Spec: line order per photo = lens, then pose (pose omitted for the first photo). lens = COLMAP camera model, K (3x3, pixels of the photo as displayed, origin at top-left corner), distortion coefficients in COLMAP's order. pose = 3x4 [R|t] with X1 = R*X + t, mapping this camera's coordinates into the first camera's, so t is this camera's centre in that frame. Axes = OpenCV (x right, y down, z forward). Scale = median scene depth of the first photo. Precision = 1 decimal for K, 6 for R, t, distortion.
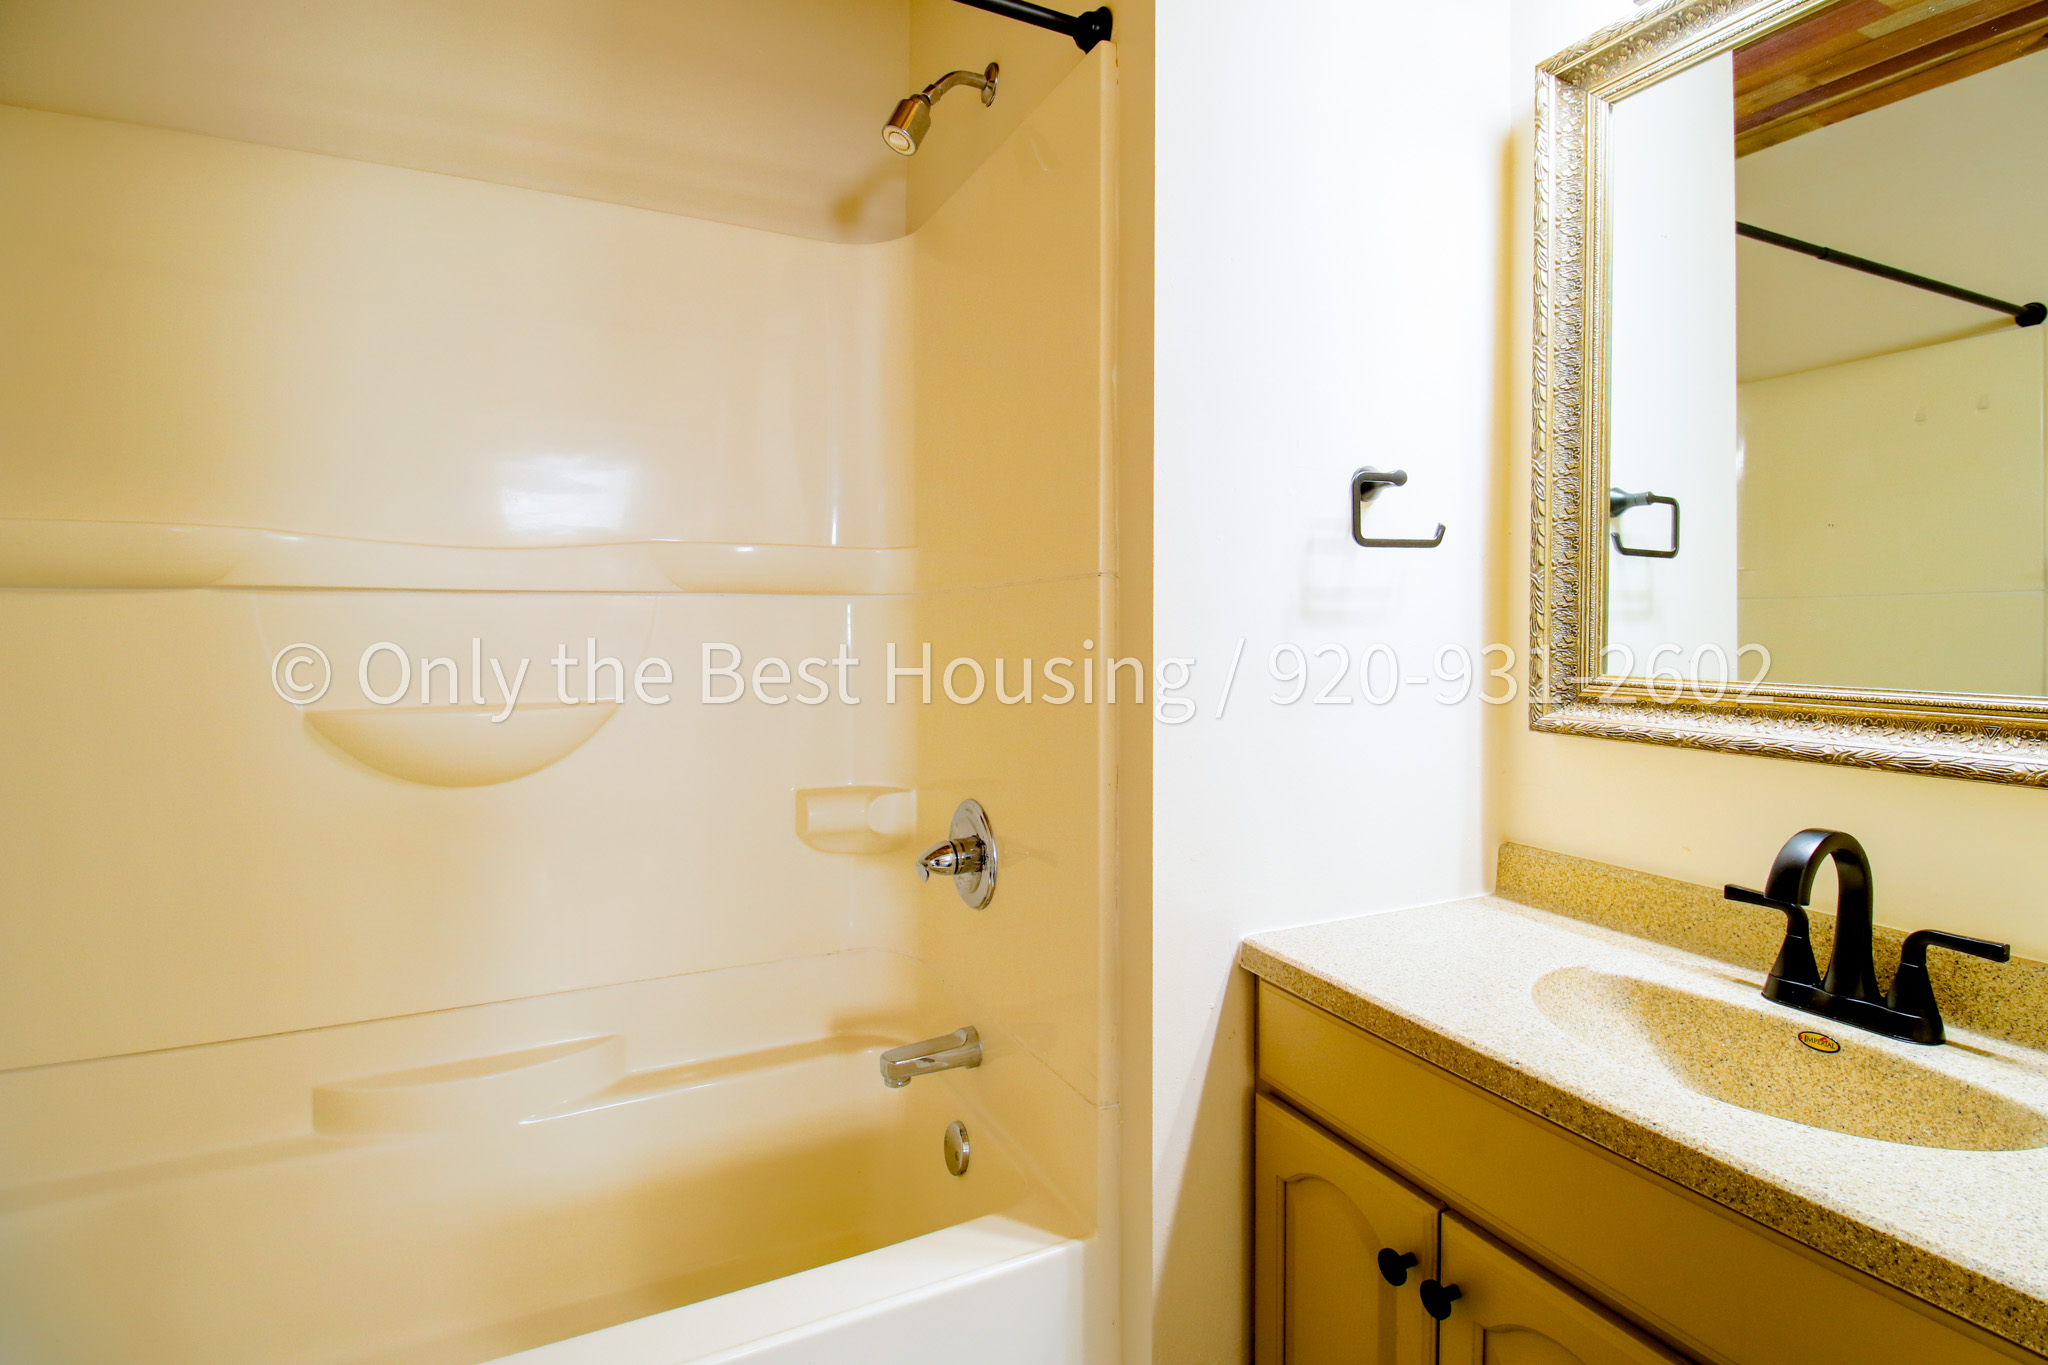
lens RADIAL K [[987.7, 0, 1020.6], [0, 987.7, 635.0], [0, 0, 1]] dist [0.000692, -0.000133]
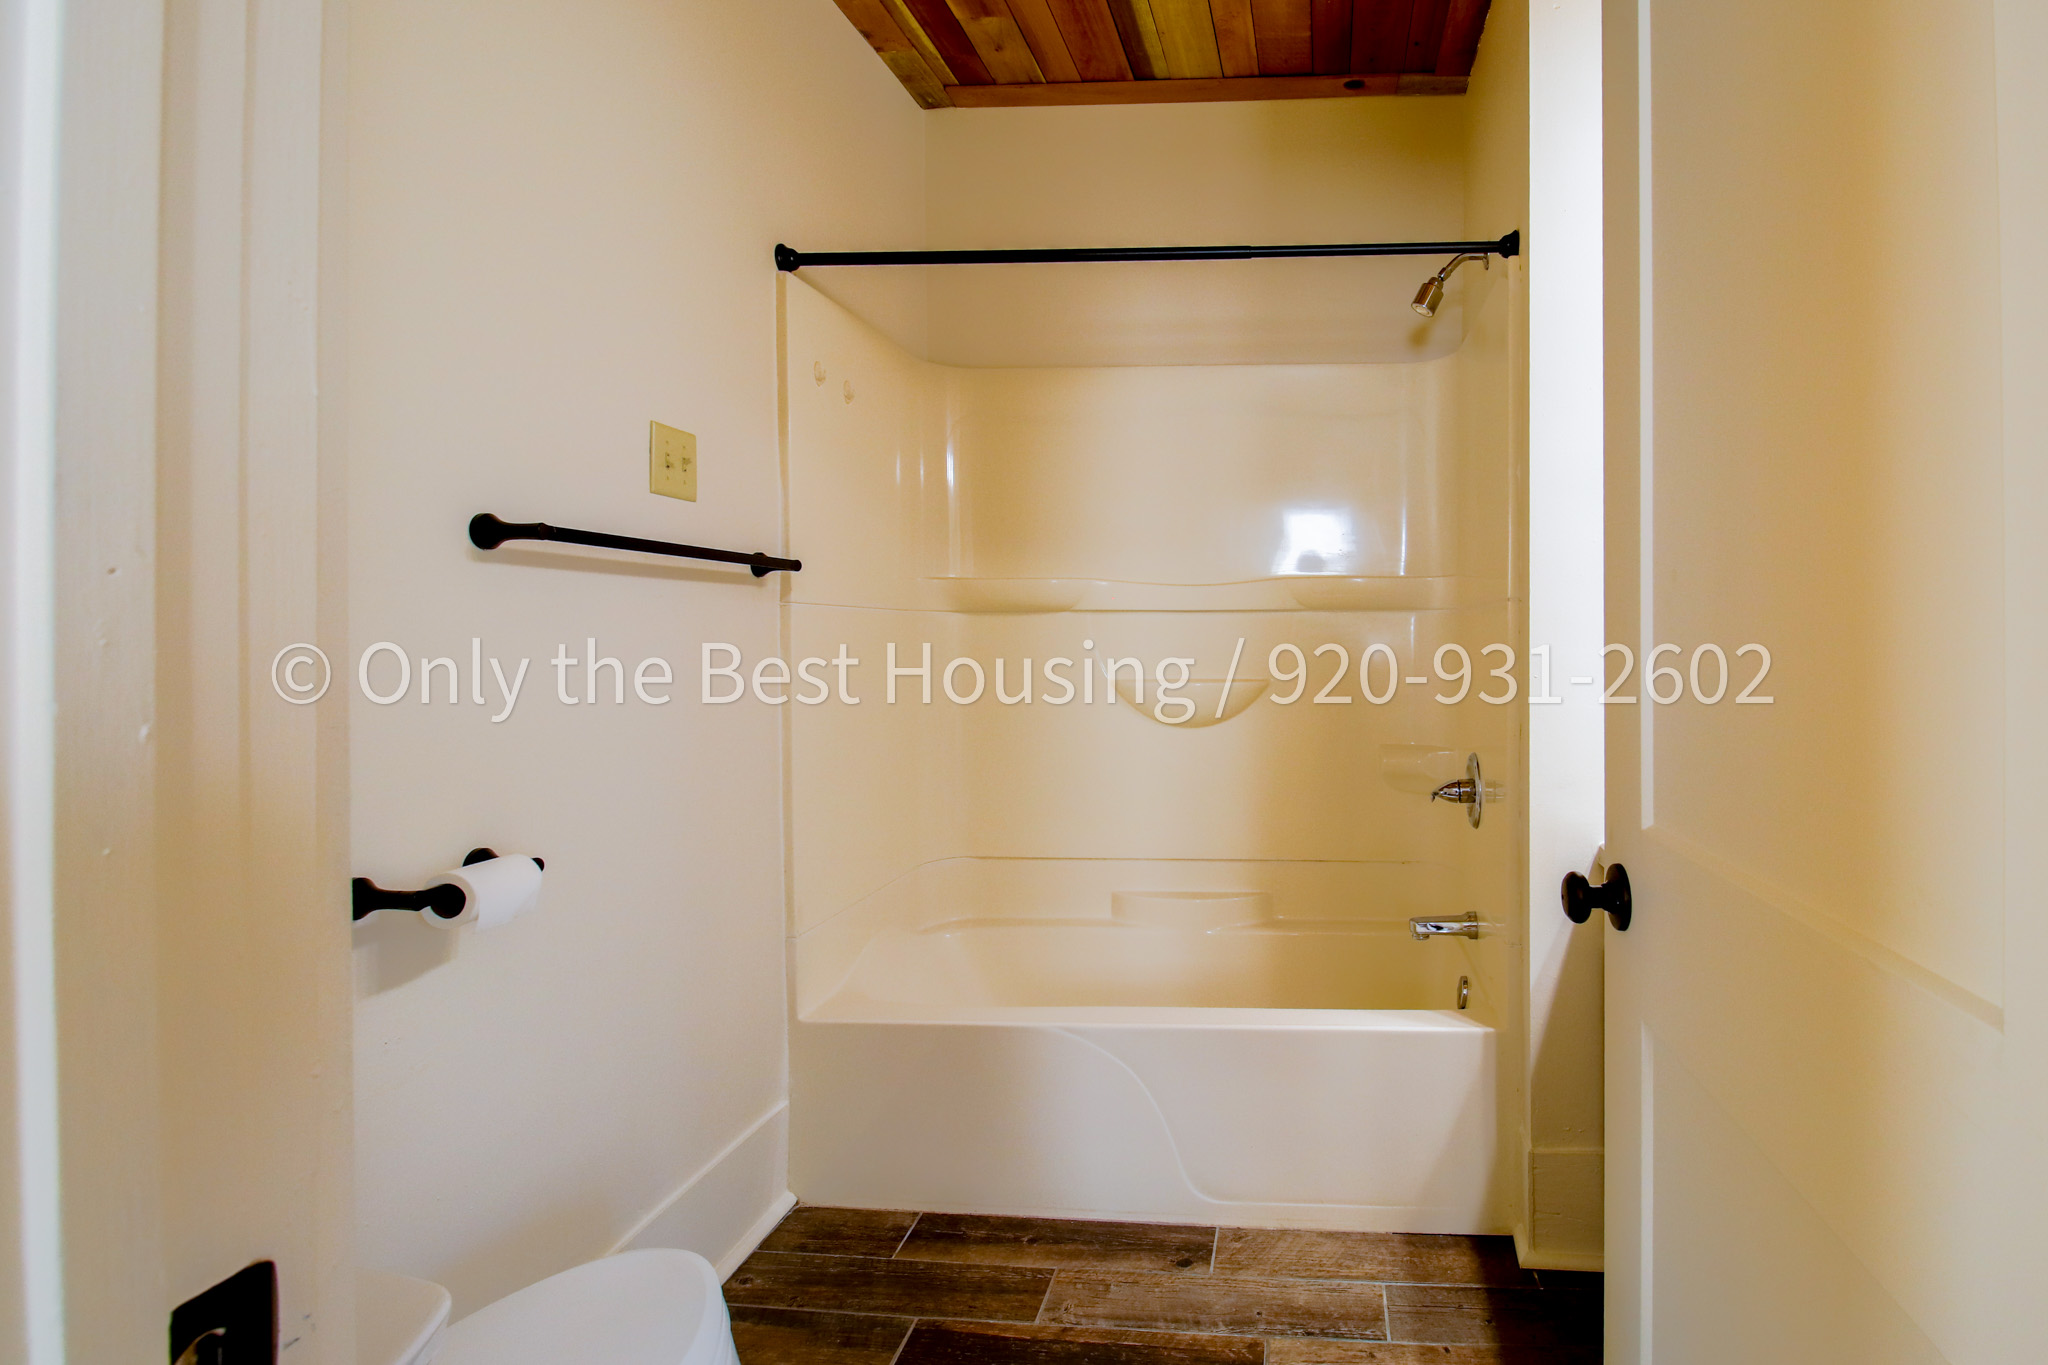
lens RADIAL K [[987.7, 0, 1020.6], [0, 987.7, 635.0], [0, 0, 1]] dist [0.000692, -0.000133]
pose [[0.735981, 0.006826, -0.676967, 0.453375], [-0.010113, 0.999948, -0.000911, 0.002147], [0.676926, 0.007517, 0.736012, -0.526671]]
